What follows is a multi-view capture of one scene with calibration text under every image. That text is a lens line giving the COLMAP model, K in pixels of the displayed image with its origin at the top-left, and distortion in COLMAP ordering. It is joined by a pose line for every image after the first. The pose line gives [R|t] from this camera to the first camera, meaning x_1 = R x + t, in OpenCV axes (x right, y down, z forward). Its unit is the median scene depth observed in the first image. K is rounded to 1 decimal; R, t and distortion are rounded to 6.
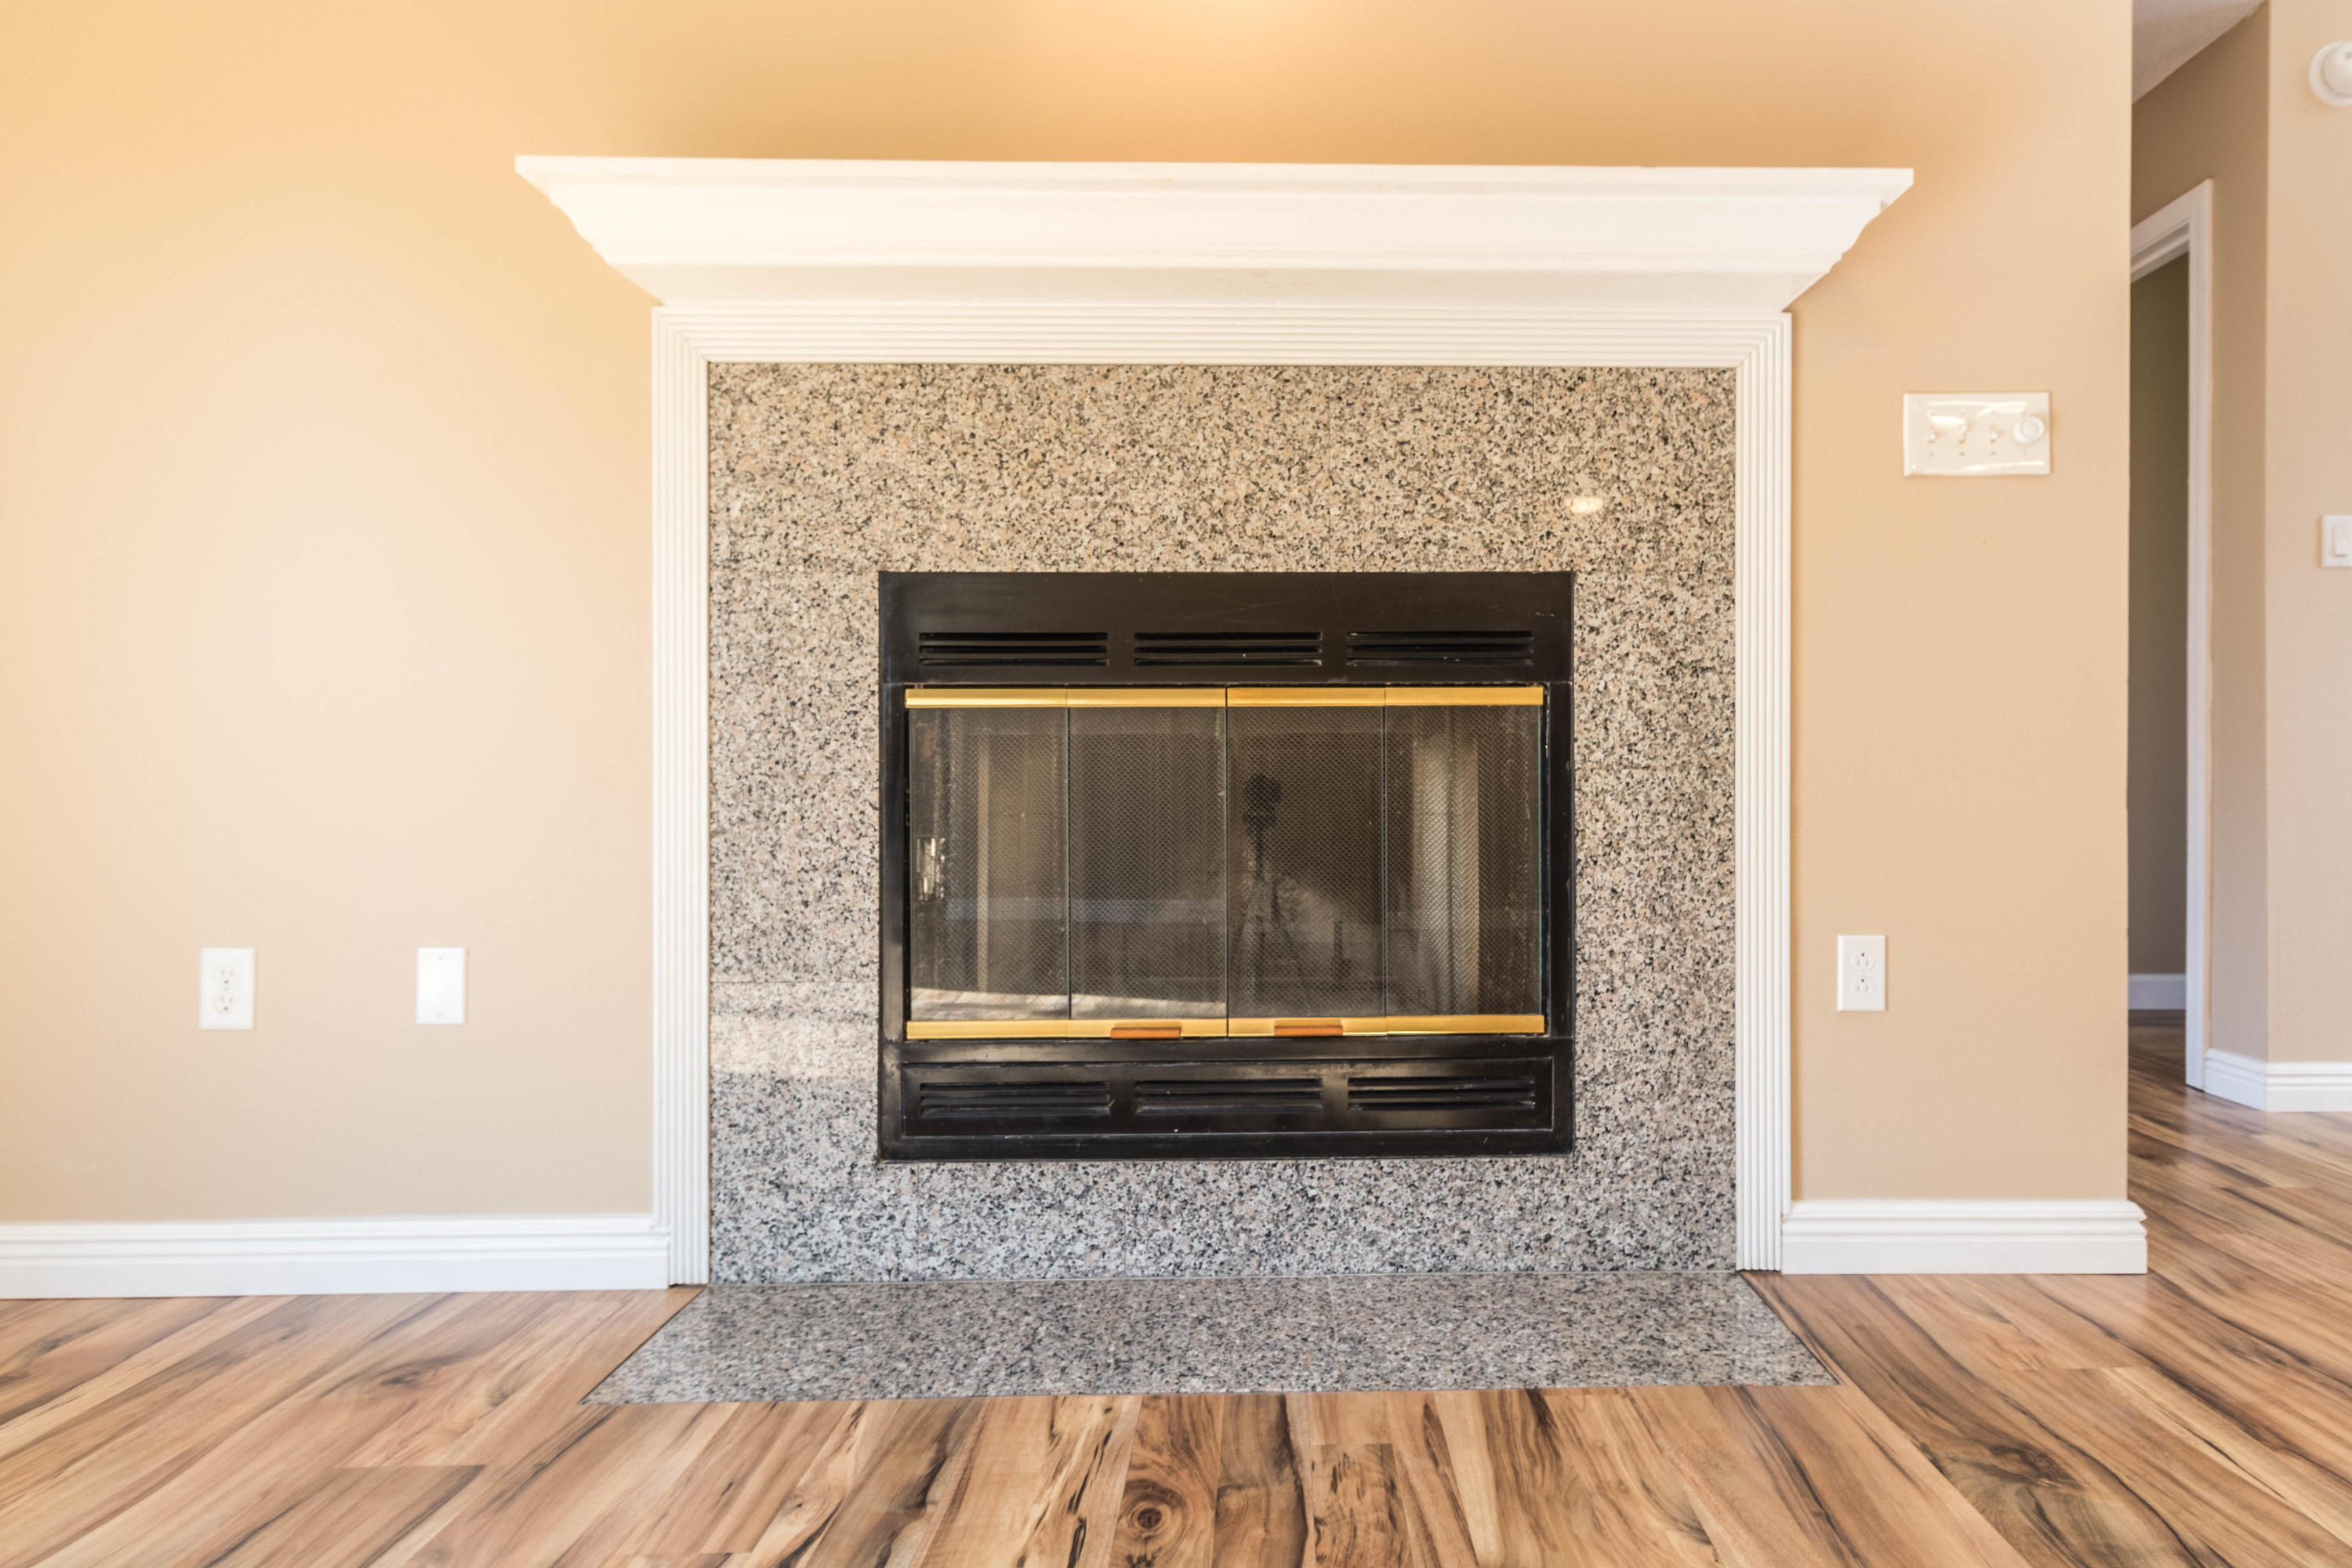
lens RADIAL K [[1073.5, 0, 1228.7], [0, 1073.5, 797.2], [0, 0, 1]] dist [0.009942, 0.001514]
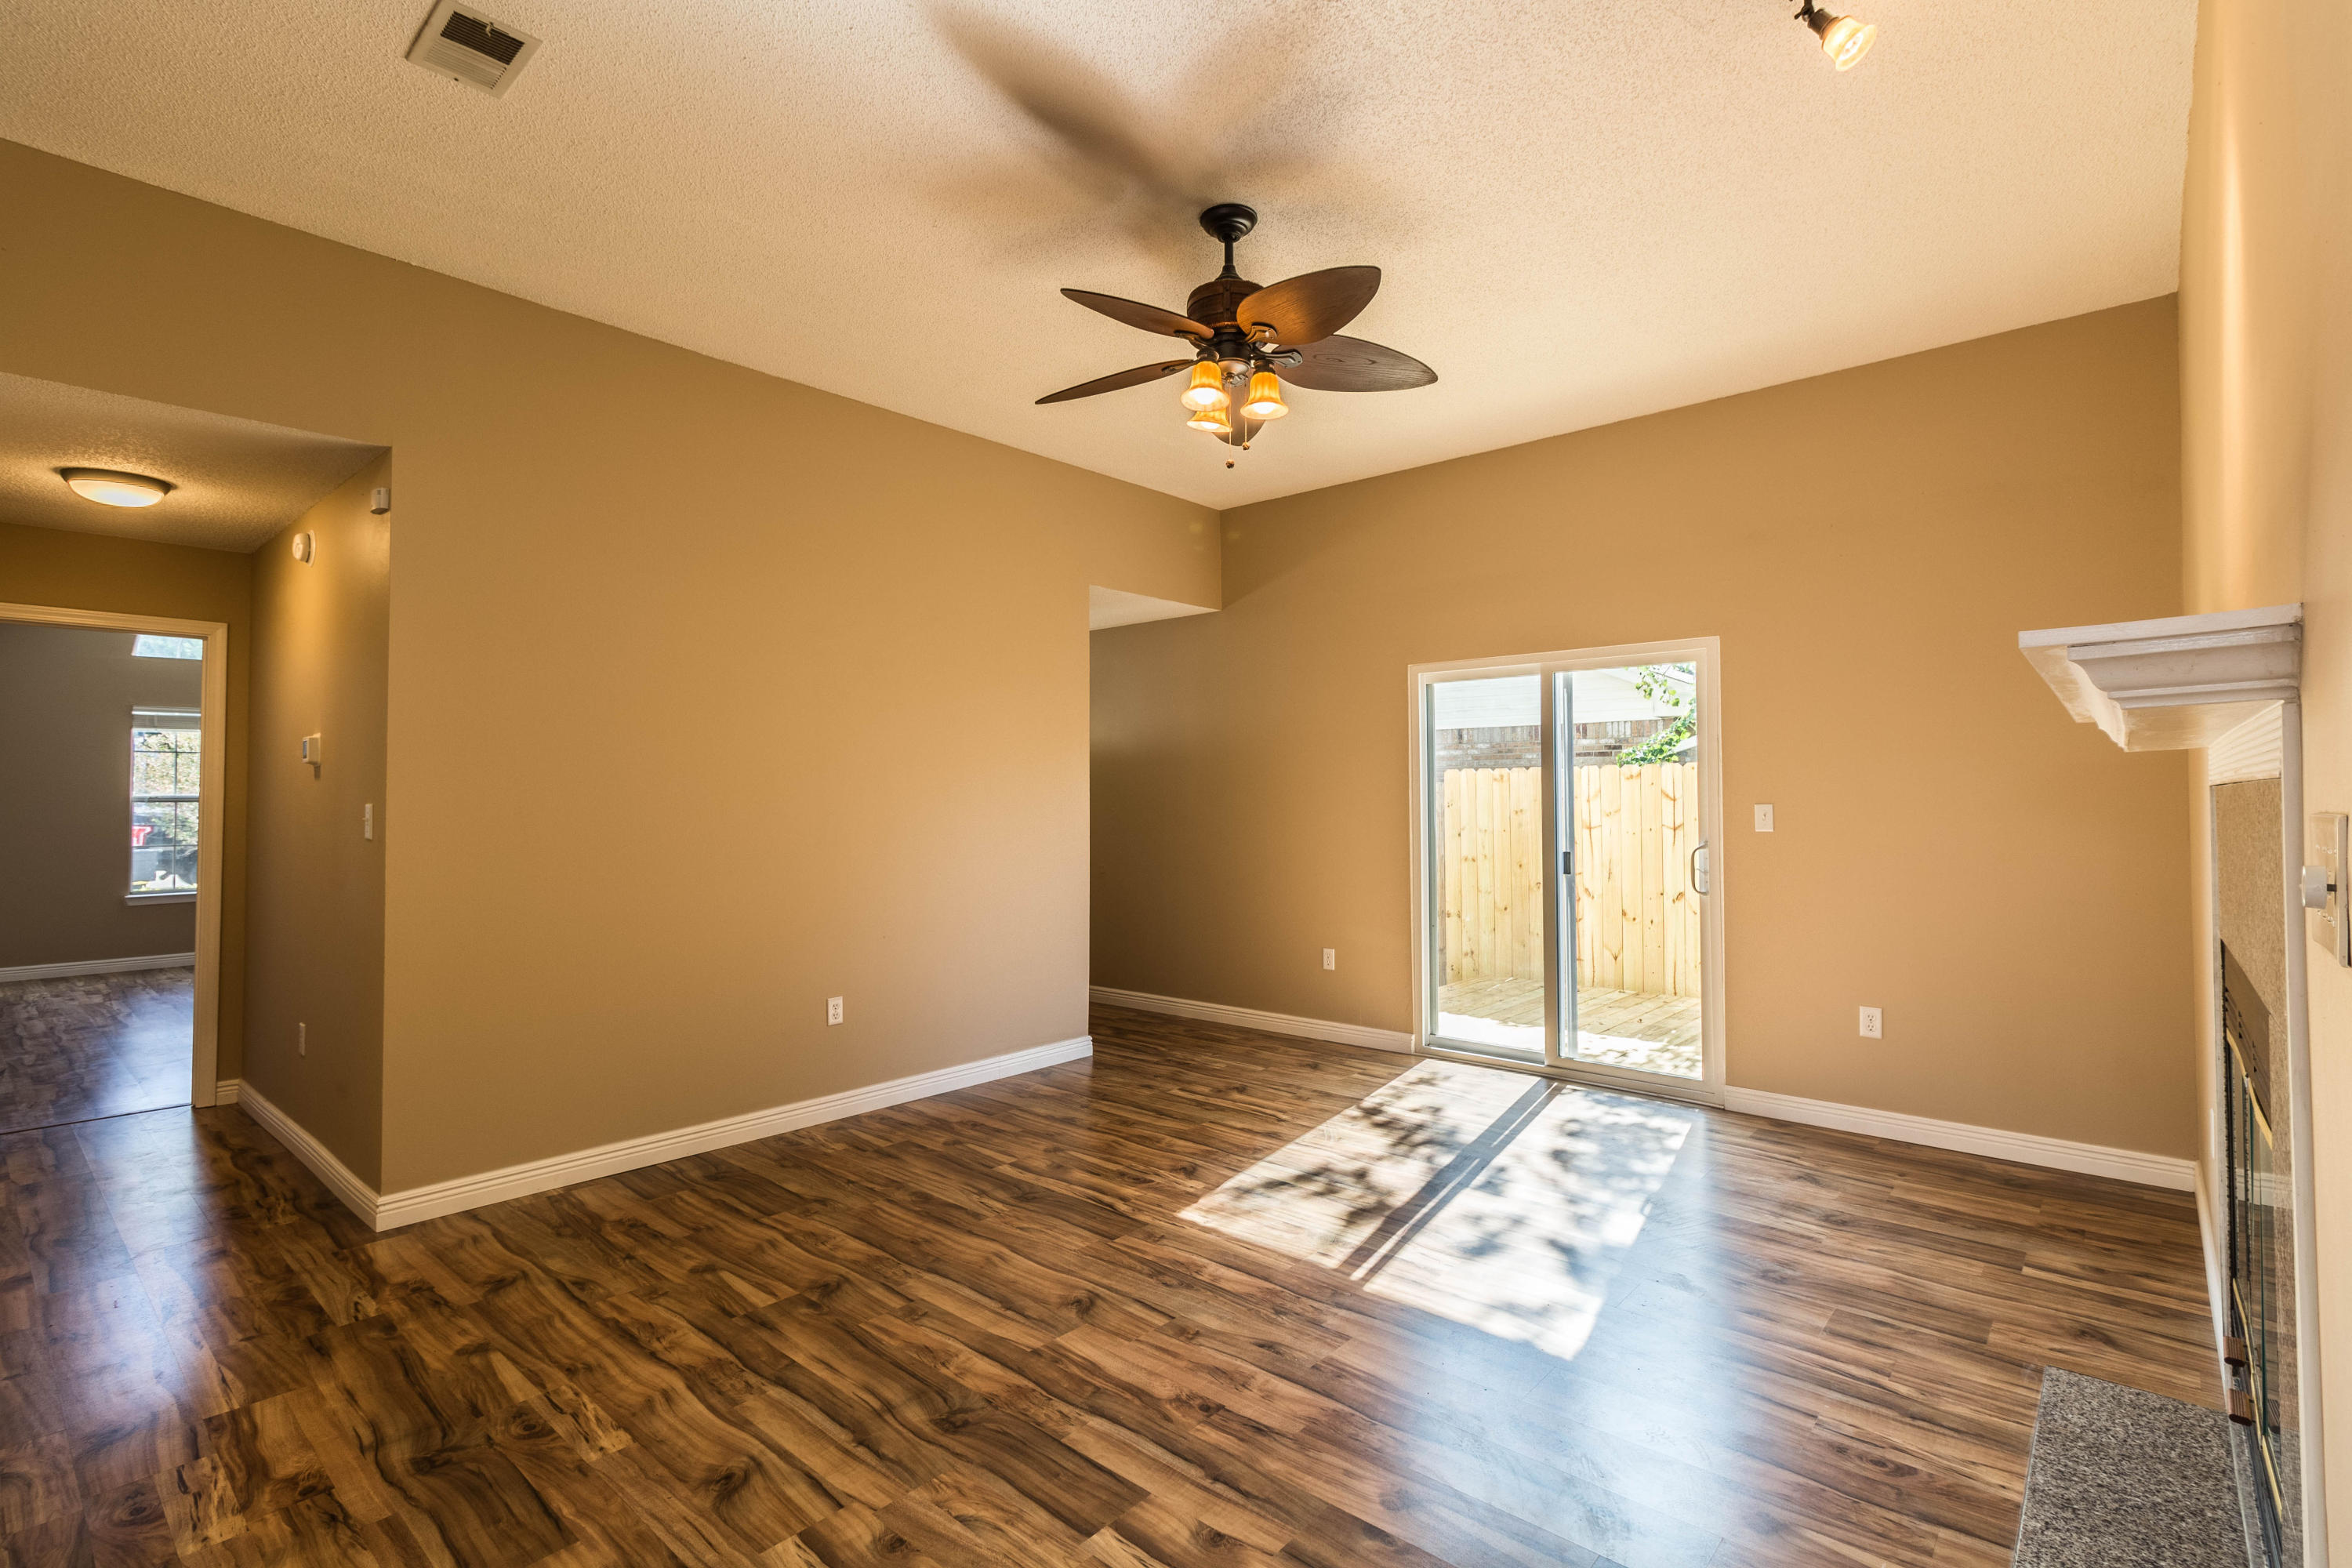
lens RADIAL K [[1073.5, 0, 1174.2], [0, 1073.5, 785.8], [0, 0, 1]] dist [0.009942, 0.001514]
pose [[-0.662389, -0.001400, -0.749159, 1.576824], [0.001952, 0.999992, -0.003595, -0.396451], [0.749157, -0.003844, -0.662381, 0.934636]]
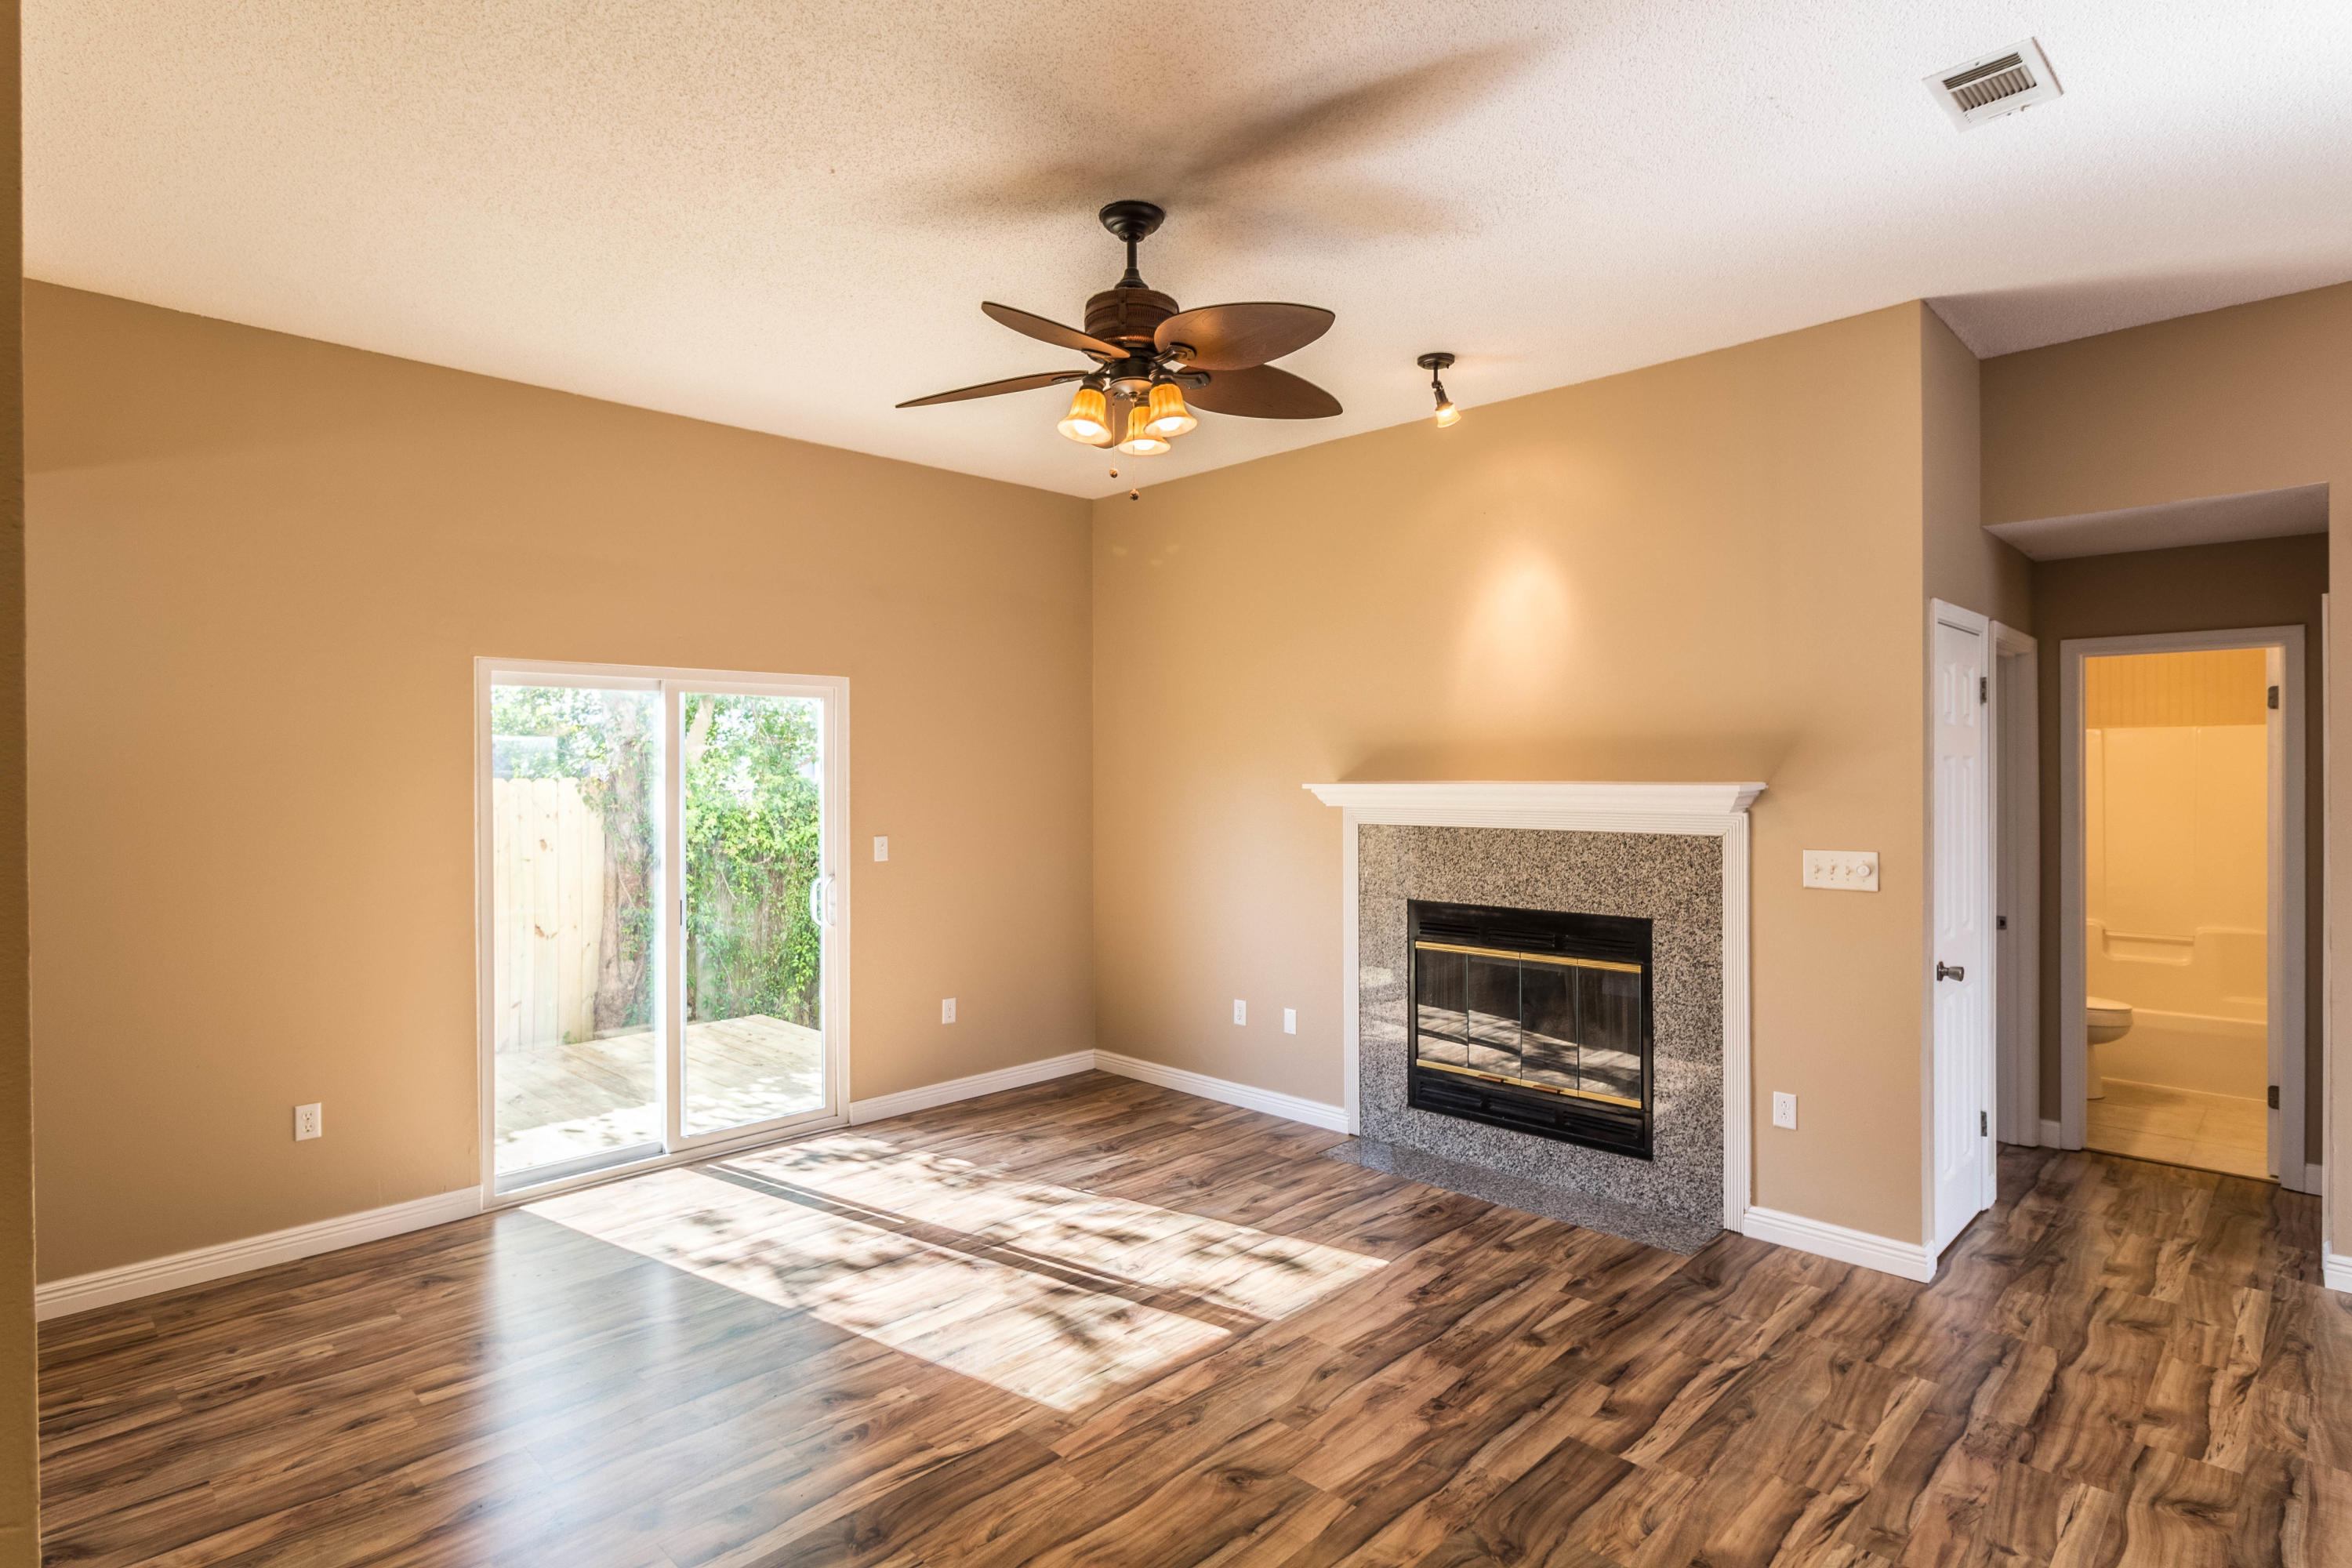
lens RADIAL K [[1181.4, 0, 1175.4], [0, 1181.4, 778.1], [0, 0, 1]] dist [-0.001279, -0.000059]
pose [[0.699380, 0.001564, -0.714748, 1.465971], [0.000820, 0.999995, 0.002991, -0.535081], [0.714749, -0.002678, 0.699376, -1.609007]]
